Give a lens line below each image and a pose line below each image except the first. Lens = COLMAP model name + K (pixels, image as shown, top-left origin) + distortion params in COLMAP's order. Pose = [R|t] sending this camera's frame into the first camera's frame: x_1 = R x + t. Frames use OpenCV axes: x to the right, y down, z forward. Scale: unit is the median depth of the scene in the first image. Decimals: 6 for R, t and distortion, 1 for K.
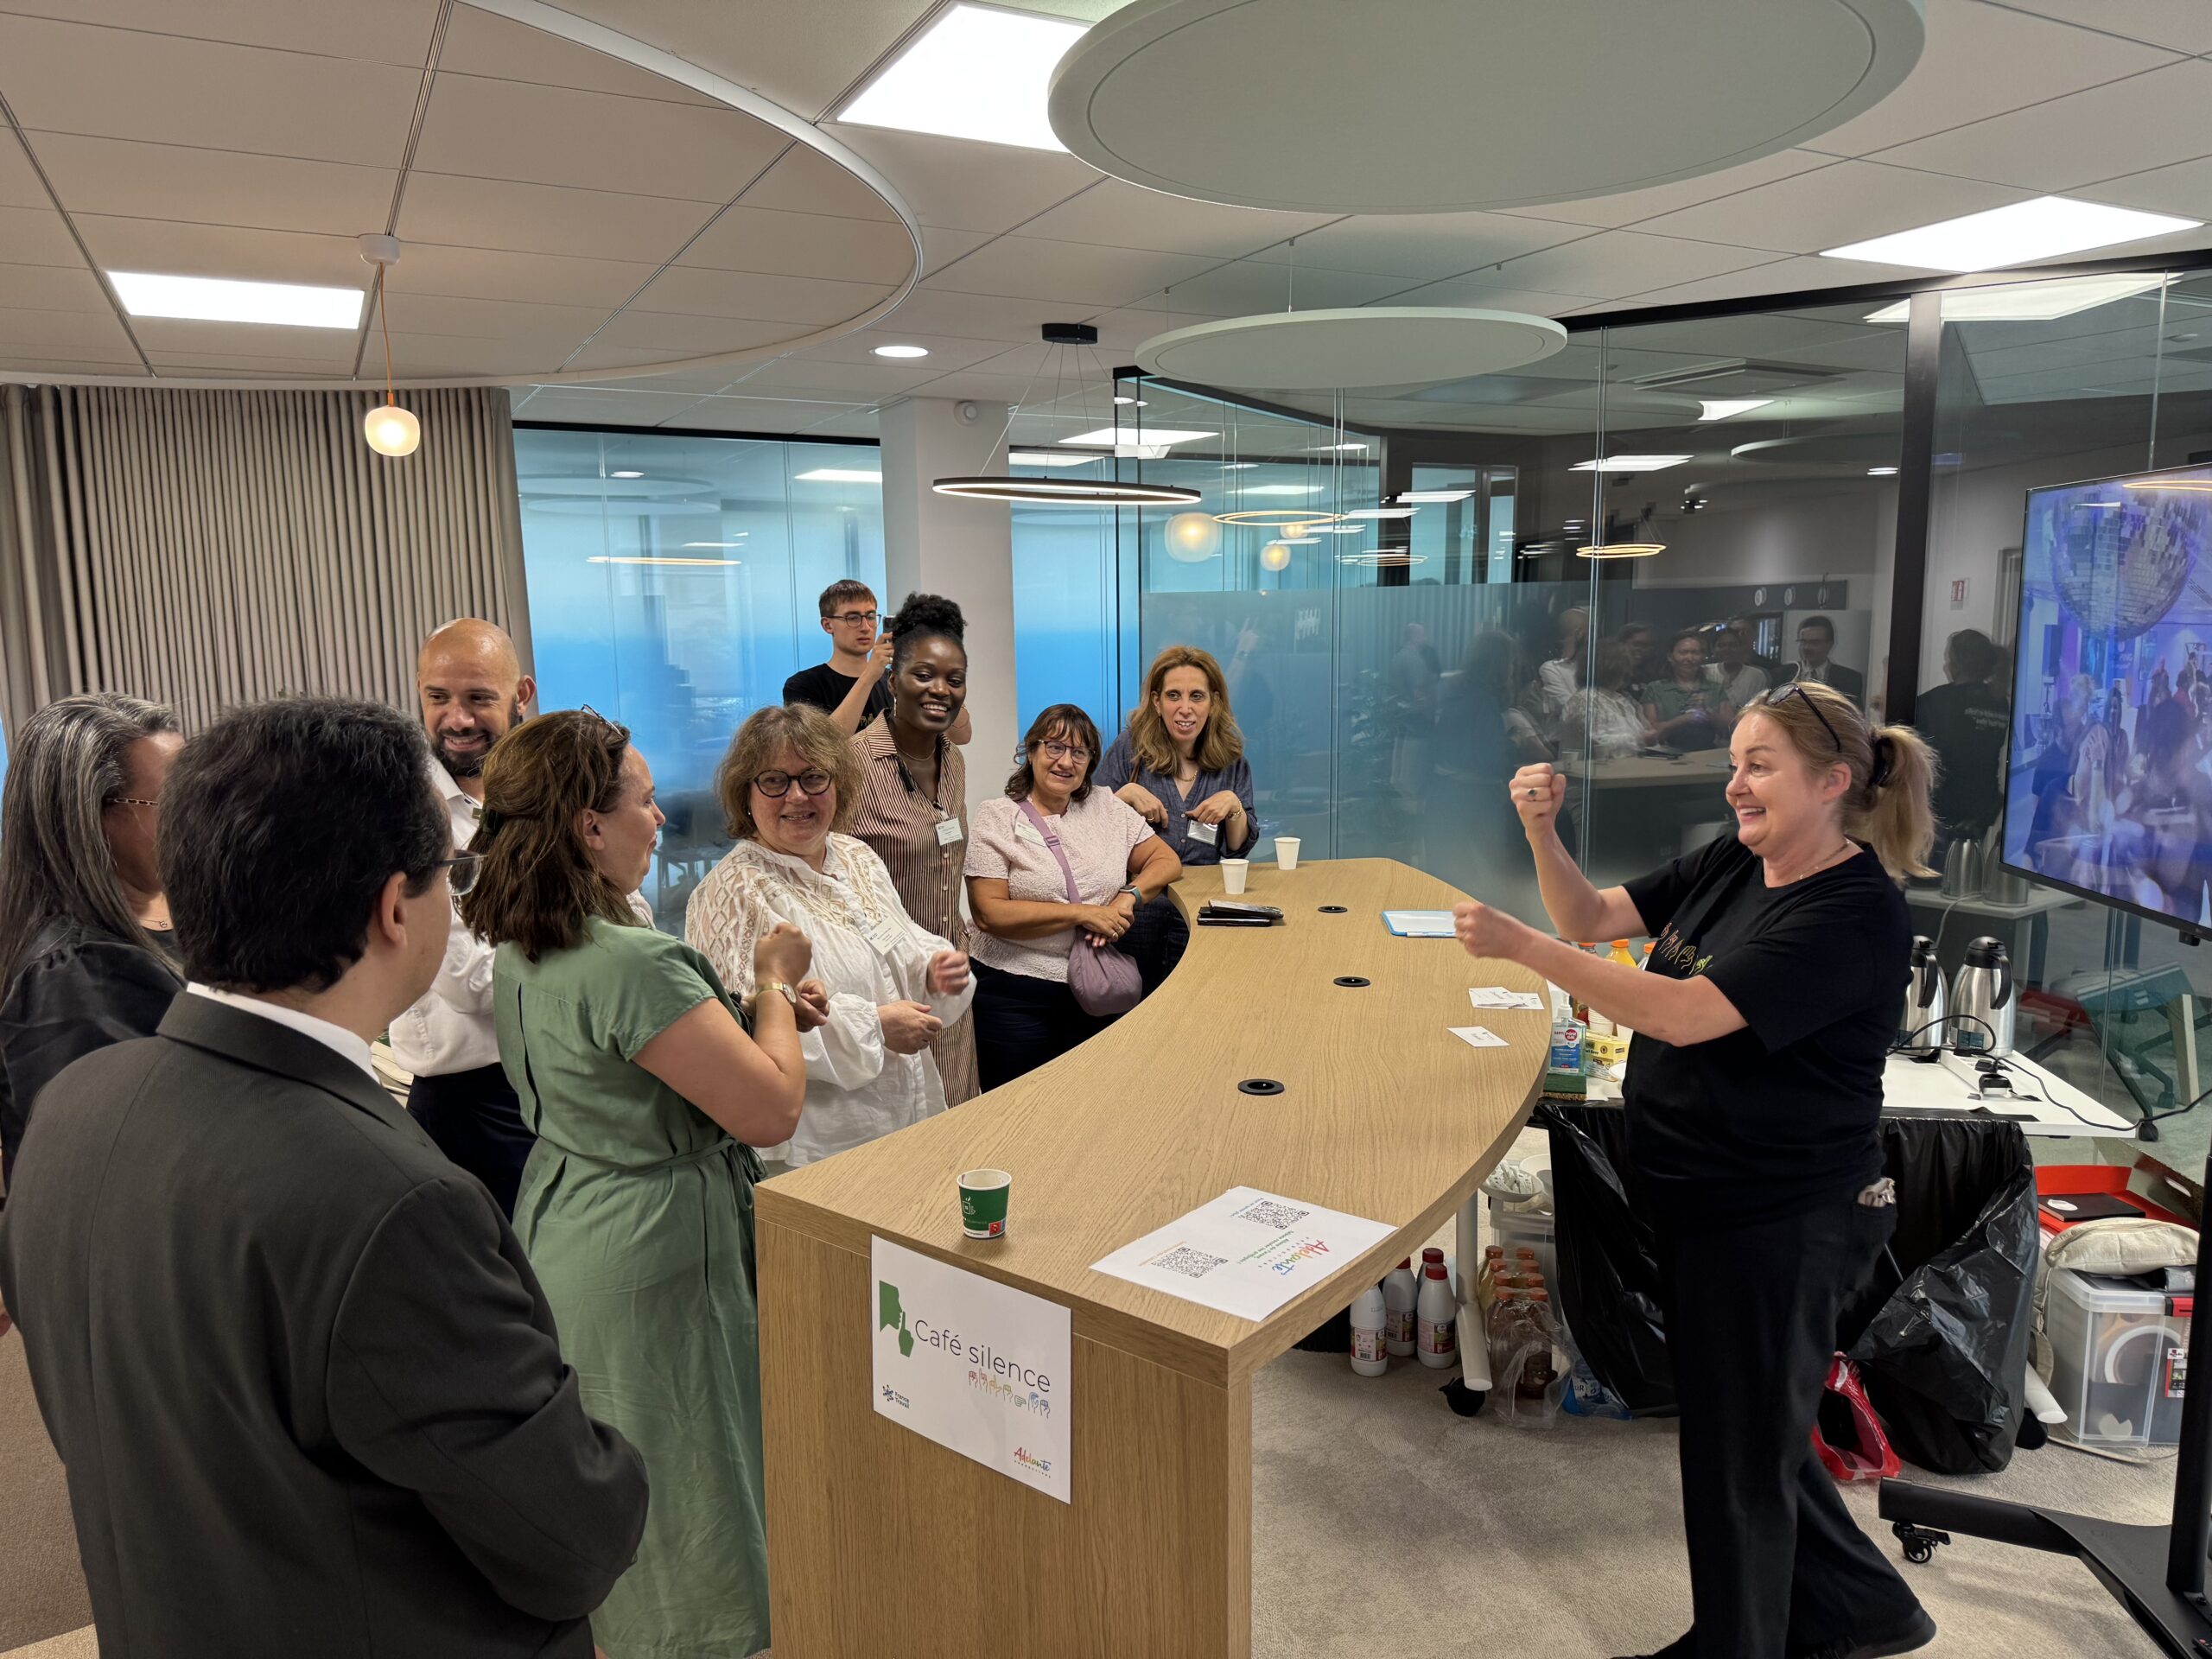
lens RADIAL K [[1556.5, 0, 1106.0], [0, 1556.5, 829.5], [0, 0, 1]] dist [0.001422, -0.000128]
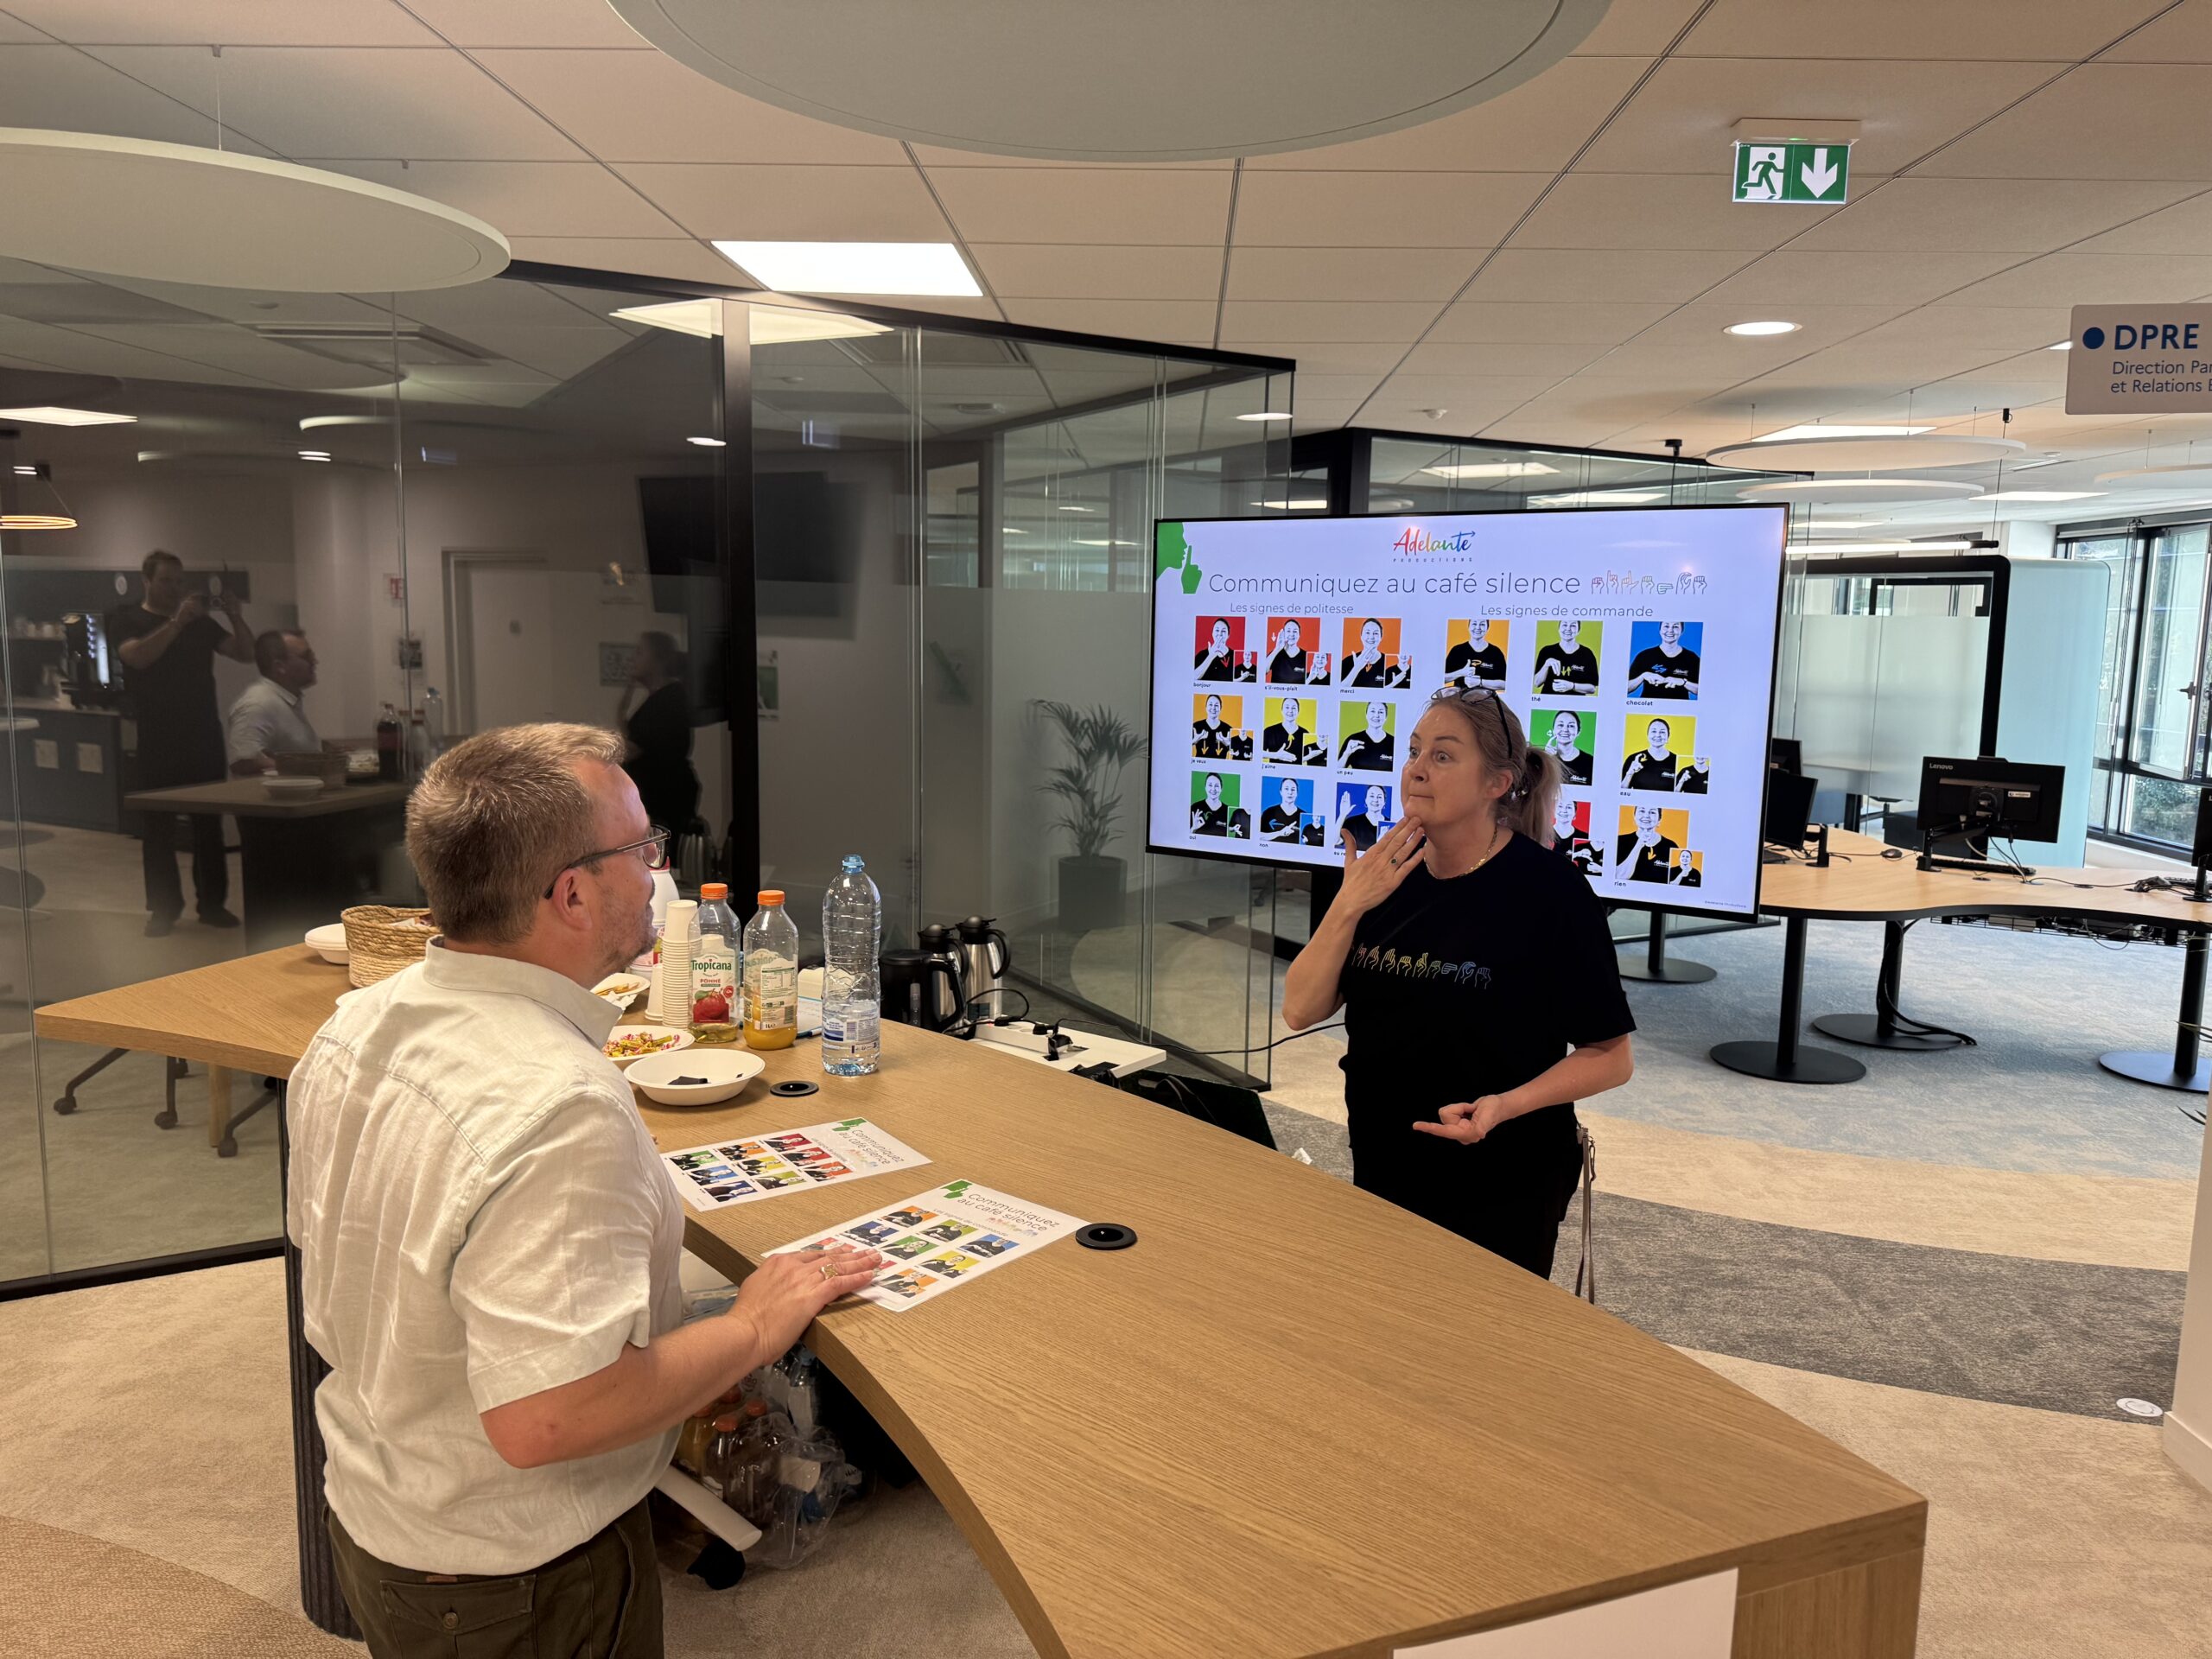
lens RADIAL K [[1556.5, 0, 1106.0], [0, 1556.5, 829.5], [0, 0, 1]] dist [0.001422, -0.000128]
pose [[0.495661, -0.101692, 0.862542, -0.285580], [0.097546, 0.993356, 0.061059, -0.042323], [-0.863021, 0.053873, 0.502288, 0.321343]]
